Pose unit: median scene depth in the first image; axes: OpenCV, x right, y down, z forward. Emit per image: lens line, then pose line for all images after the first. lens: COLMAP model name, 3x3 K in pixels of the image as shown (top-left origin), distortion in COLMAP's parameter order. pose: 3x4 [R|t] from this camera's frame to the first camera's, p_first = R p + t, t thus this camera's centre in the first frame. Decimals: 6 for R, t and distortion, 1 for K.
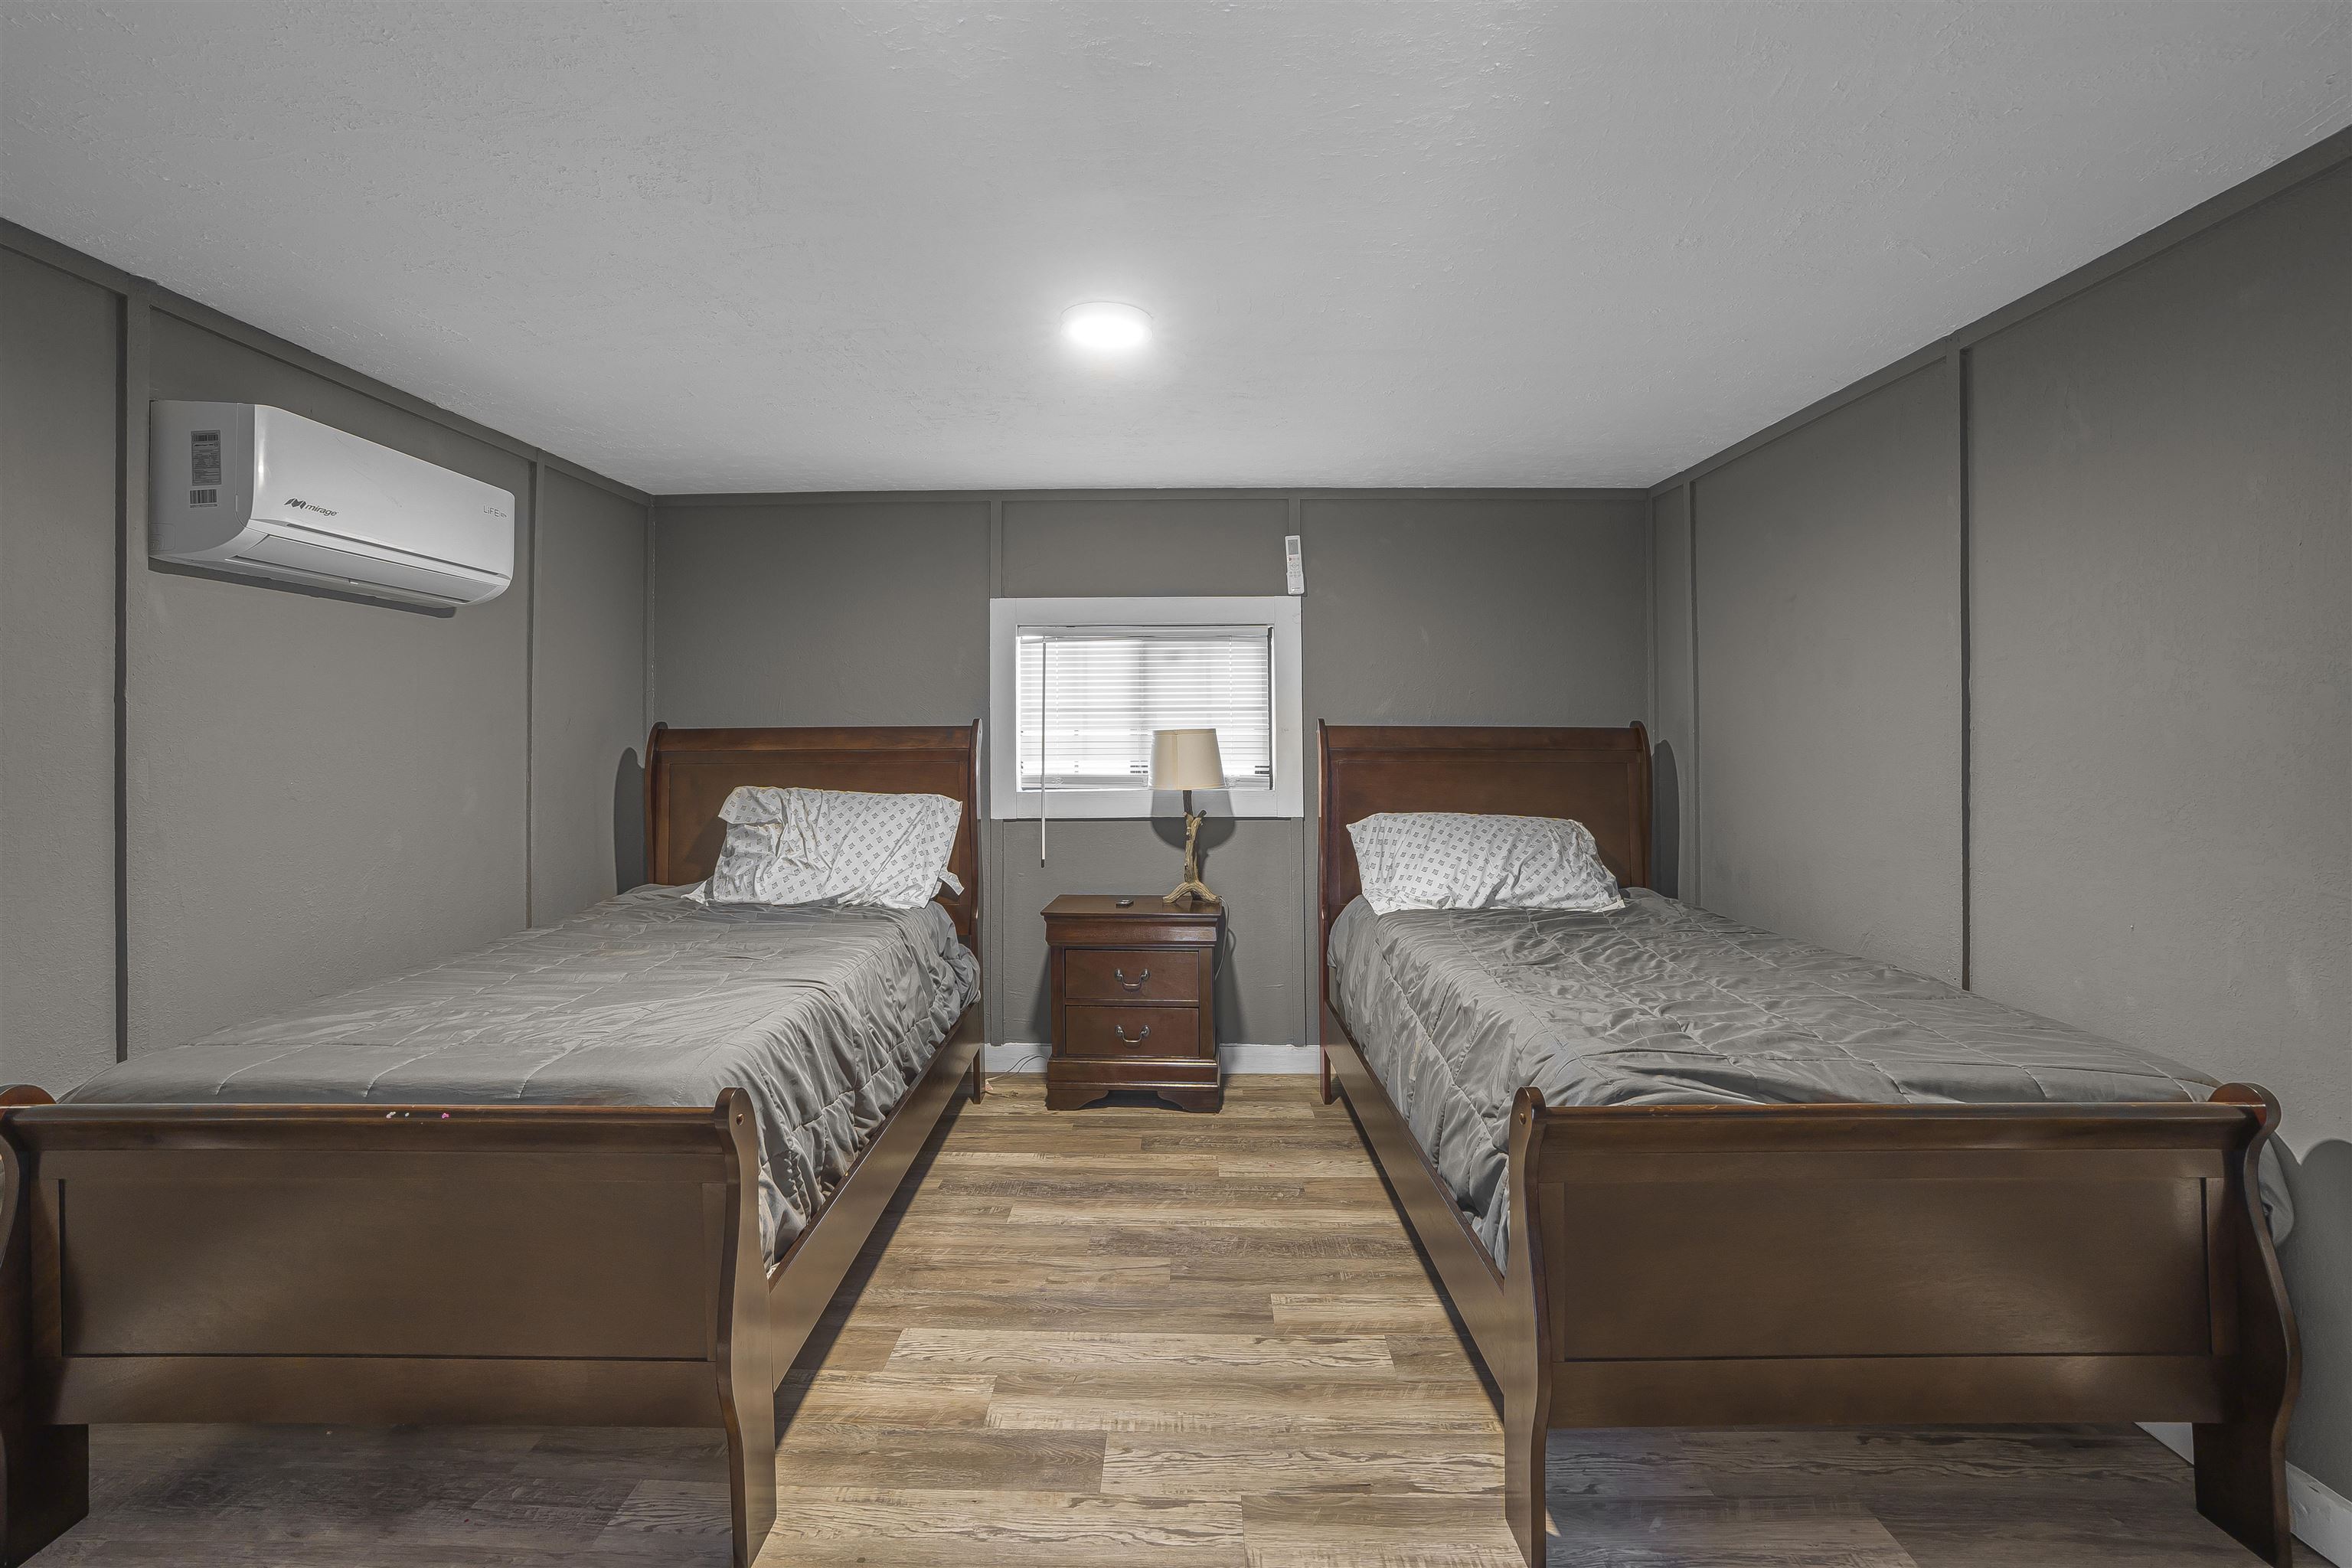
lens RADIAL K [[1043.2, 0, 1050.8], [0, 1043.2, 767.2], [0, 0, 1]] dist [0.001622, -0.000555]
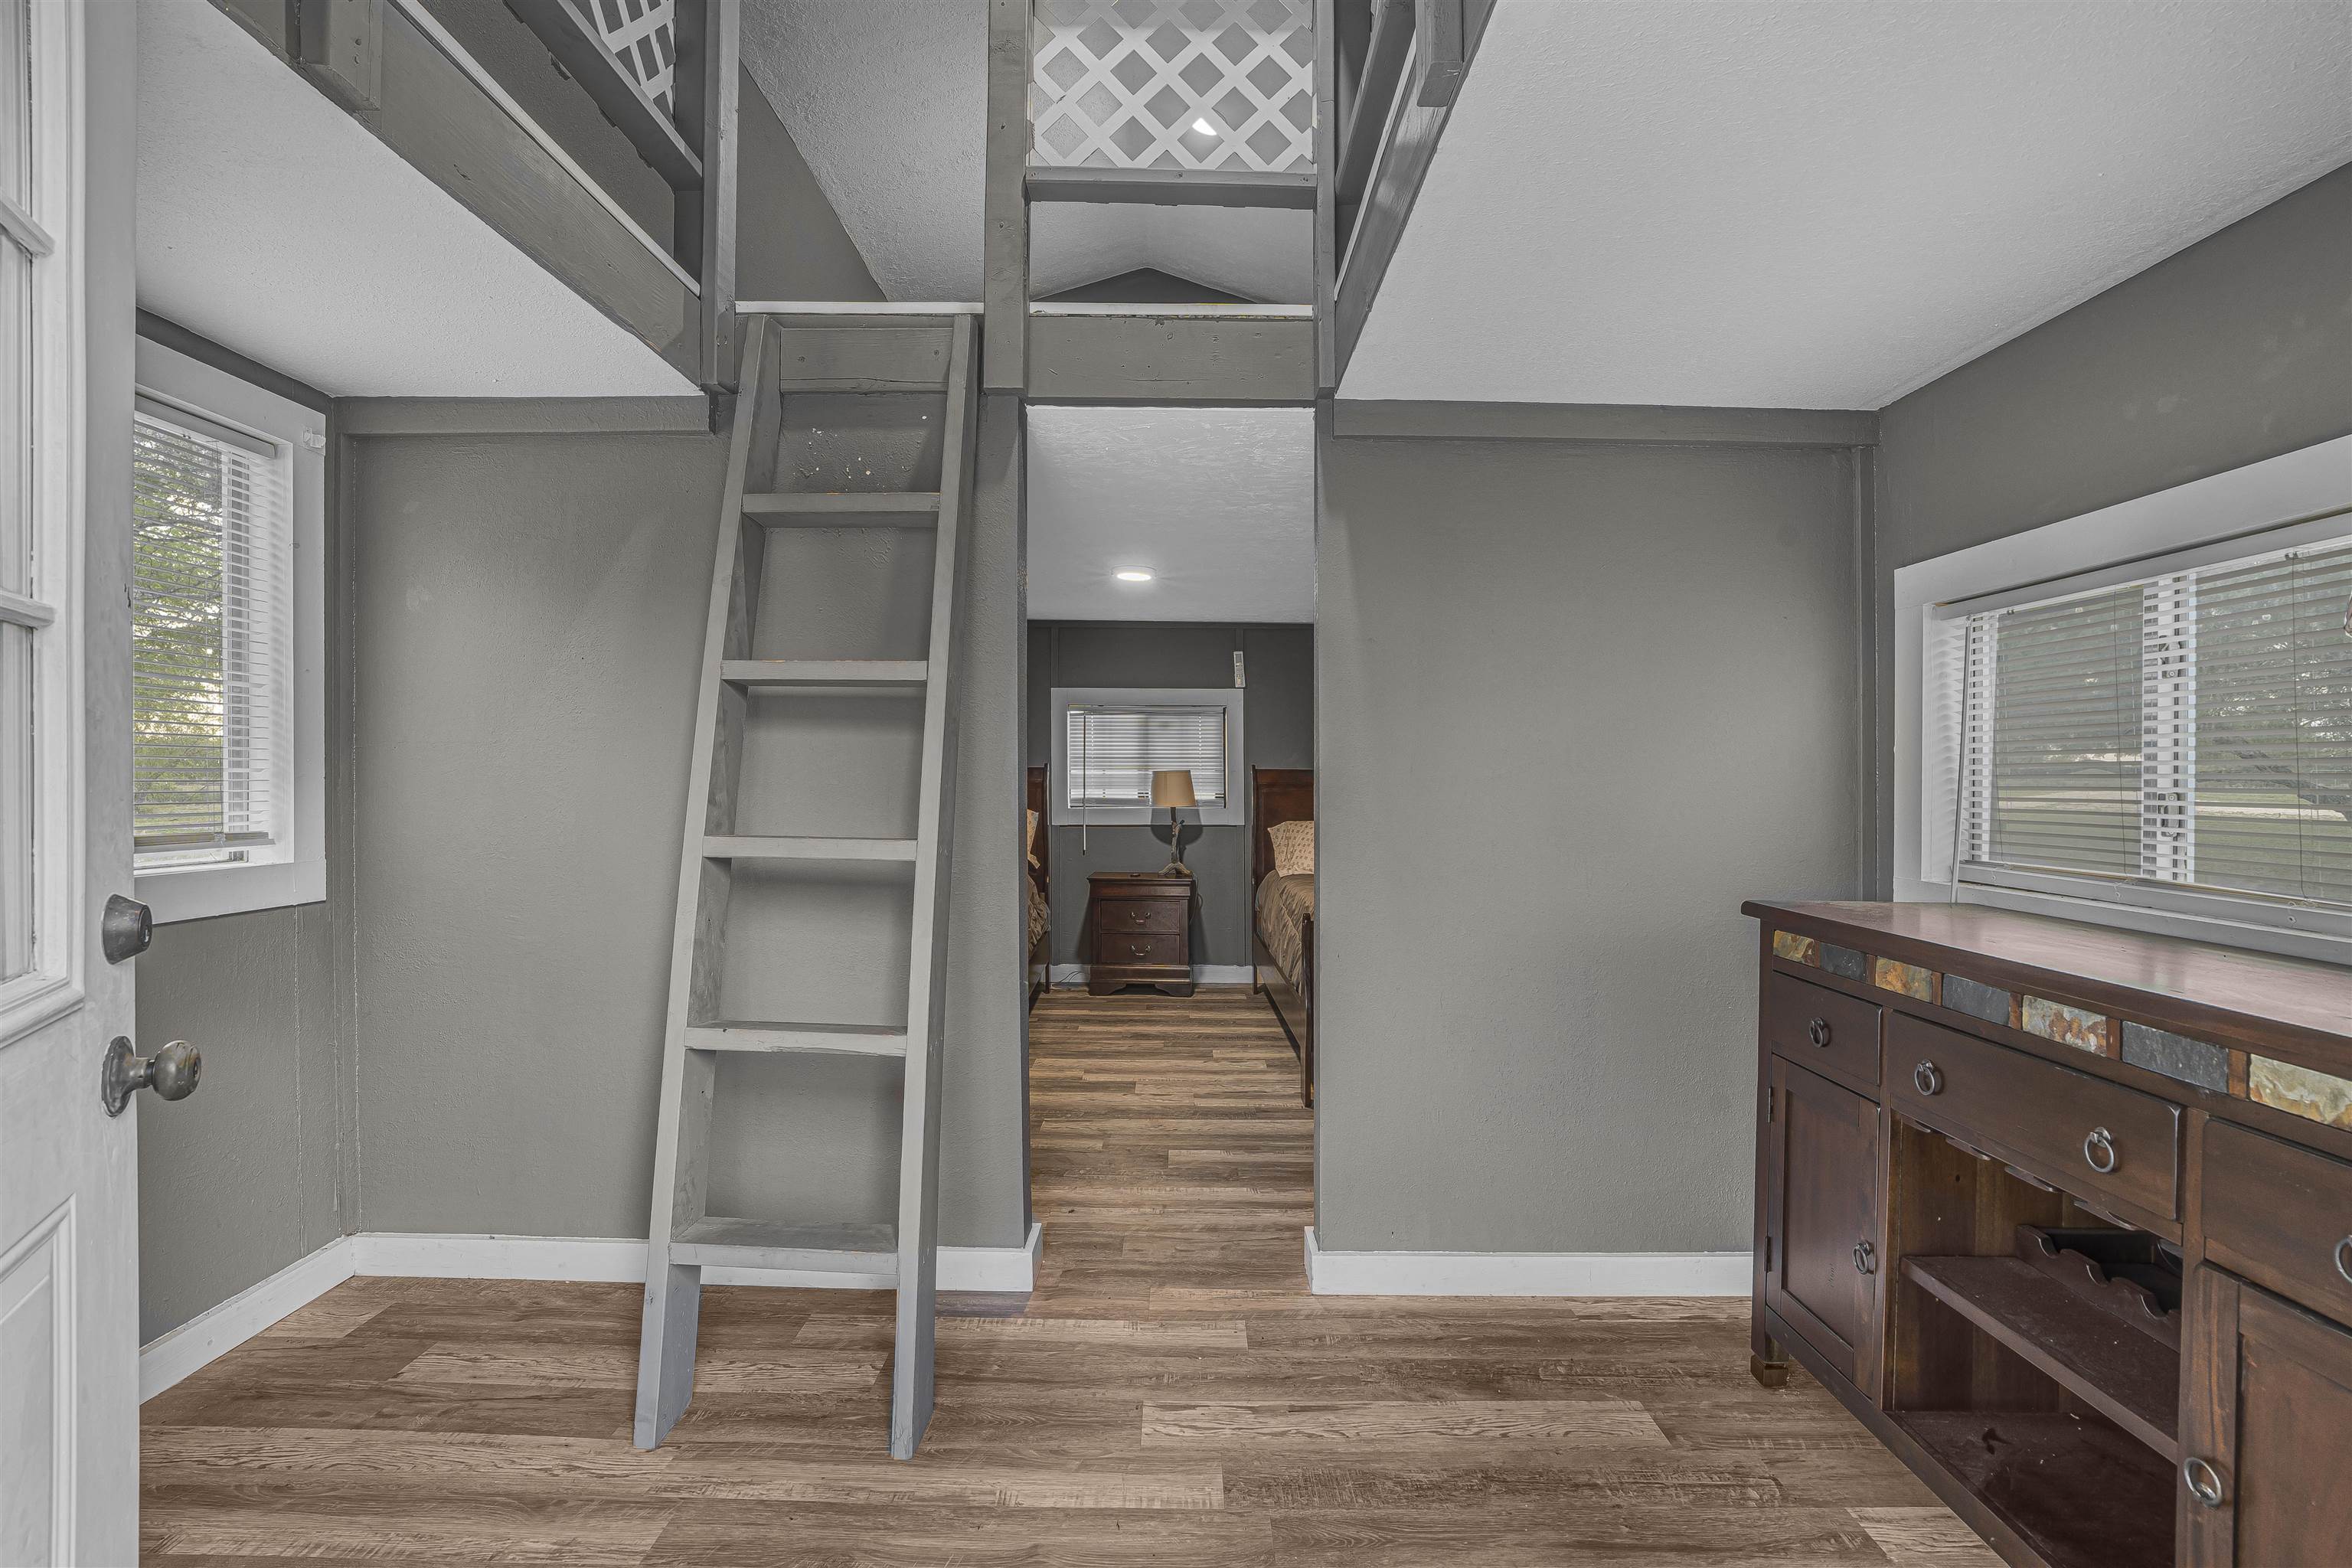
lens RADIAL K [[1043.2, 0, 1175.3], [0, 1043.2, 786.1], [0, 0, 1]] dist [0.001622, -0.000555]
pose [[0.991526, 0.006263, 0.129758, -0.078457], [-0.003277, 0.999725, -0.023211, 0.026053], [-0.129868, 0.022589, 0.991274, -0.622892]]
